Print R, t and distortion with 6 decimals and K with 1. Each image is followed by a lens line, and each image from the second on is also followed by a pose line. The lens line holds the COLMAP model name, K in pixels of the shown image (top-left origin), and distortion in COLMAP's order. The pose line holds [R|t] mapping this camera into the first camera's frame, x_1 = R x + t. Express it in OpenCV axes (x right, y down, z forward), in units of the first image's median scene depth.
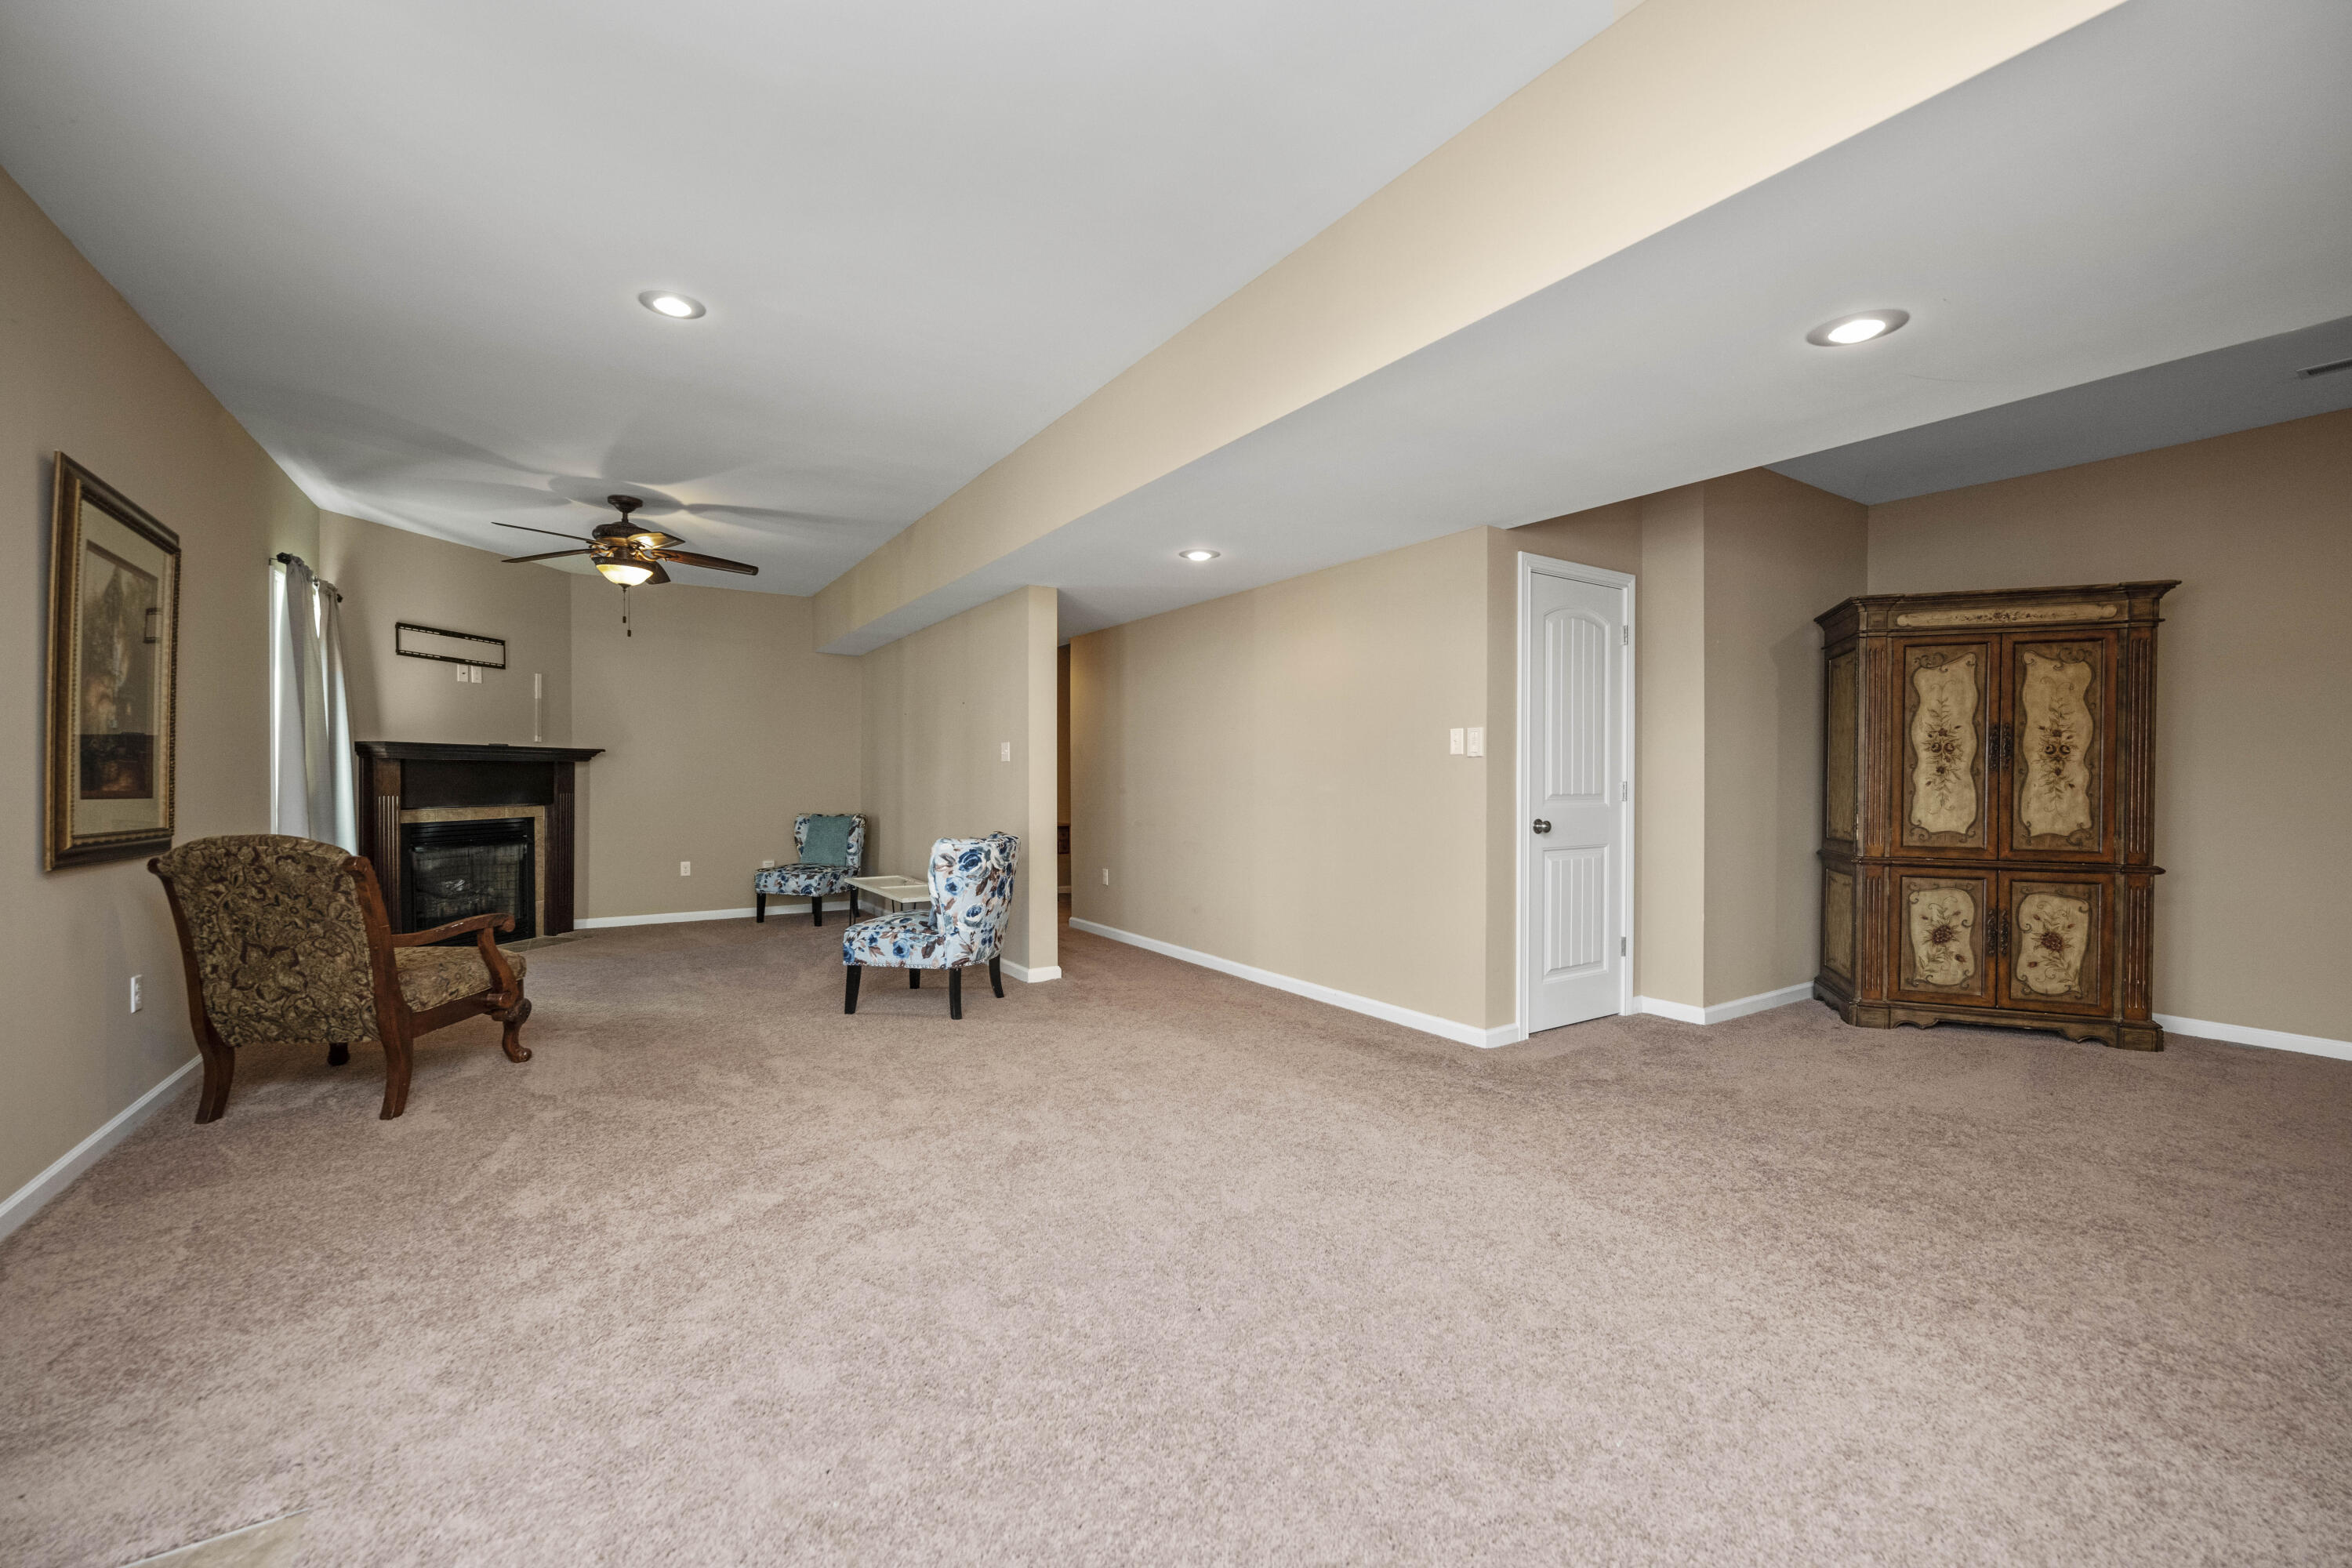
lens RADIAL K [[934.4, 0, 1170.3], [0, 934.4, 785.4], [0, 0, 1]] dist [-0.001403, 0.000053]
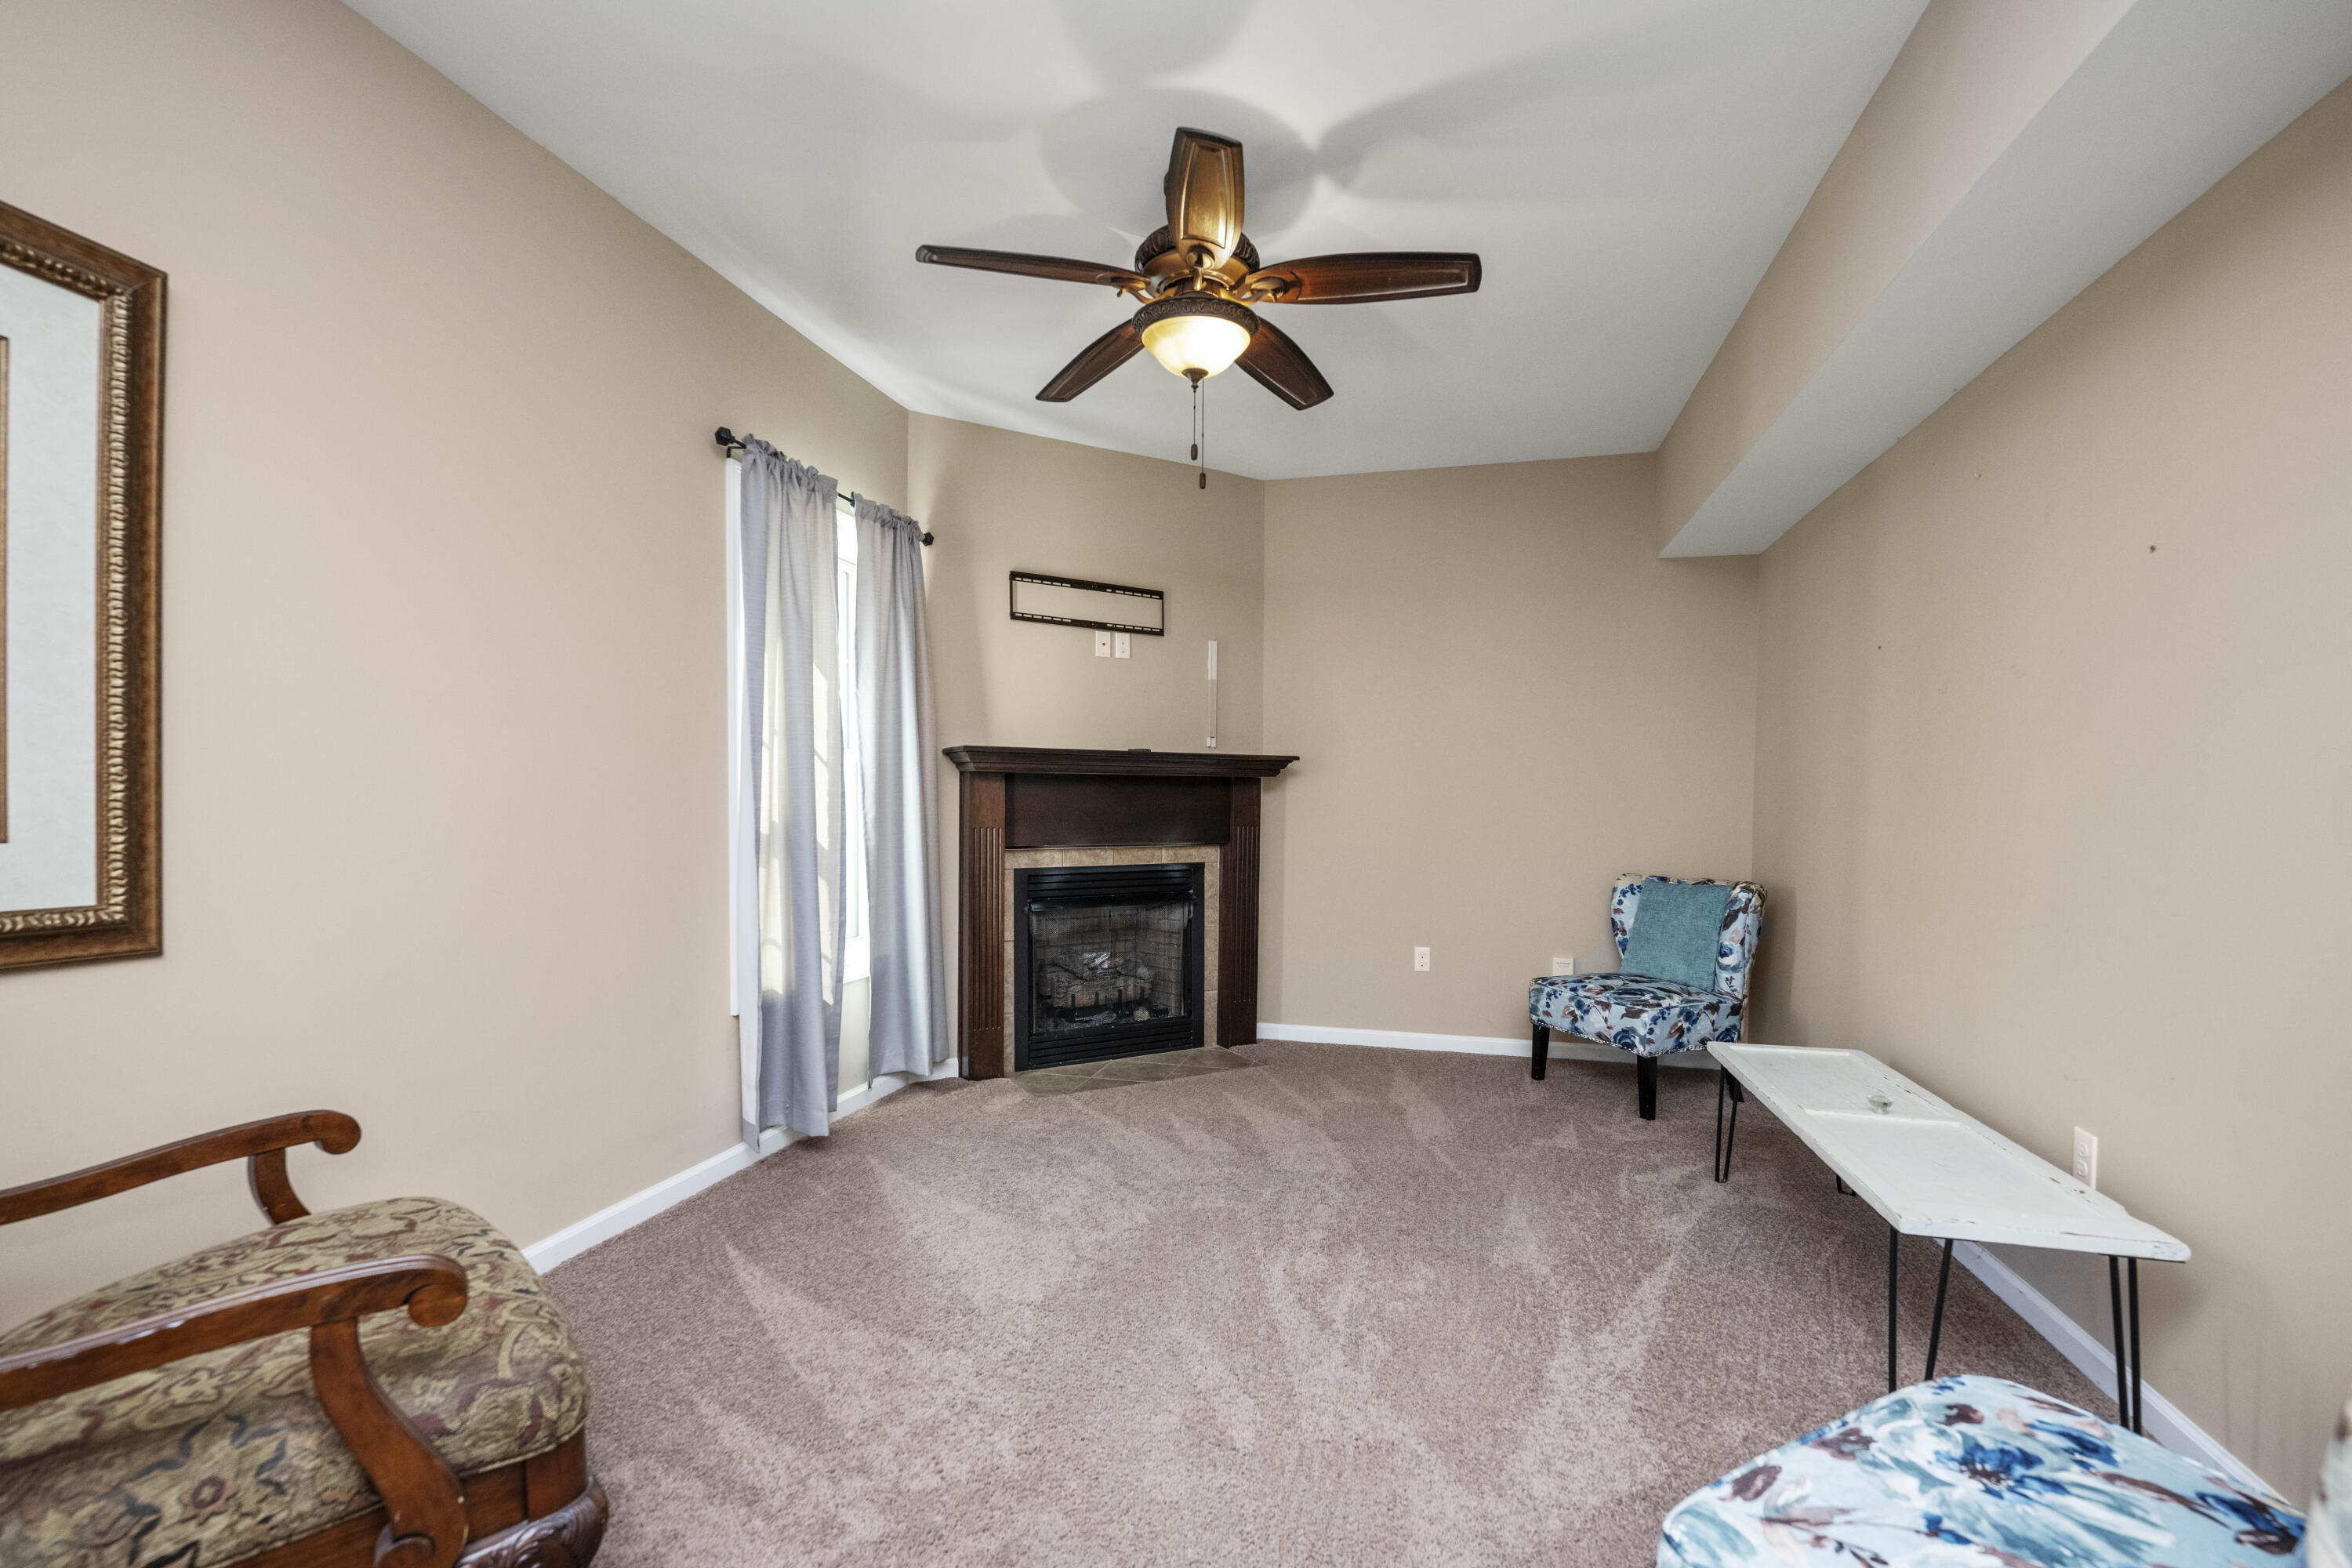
lens RADIAL K [[1003.7, 0, 1177.4], [0, 1003.7, 839.7], [0, 0, 1]] dist [-0.000647, -0.000014]
pose [[0.670652, 0.034303, -0.740979, -0.182599], [-0.011846, 0.999298, 0.035539, -0.007077], [0.741678, -0.015056, 0.670587, 0.538367]]
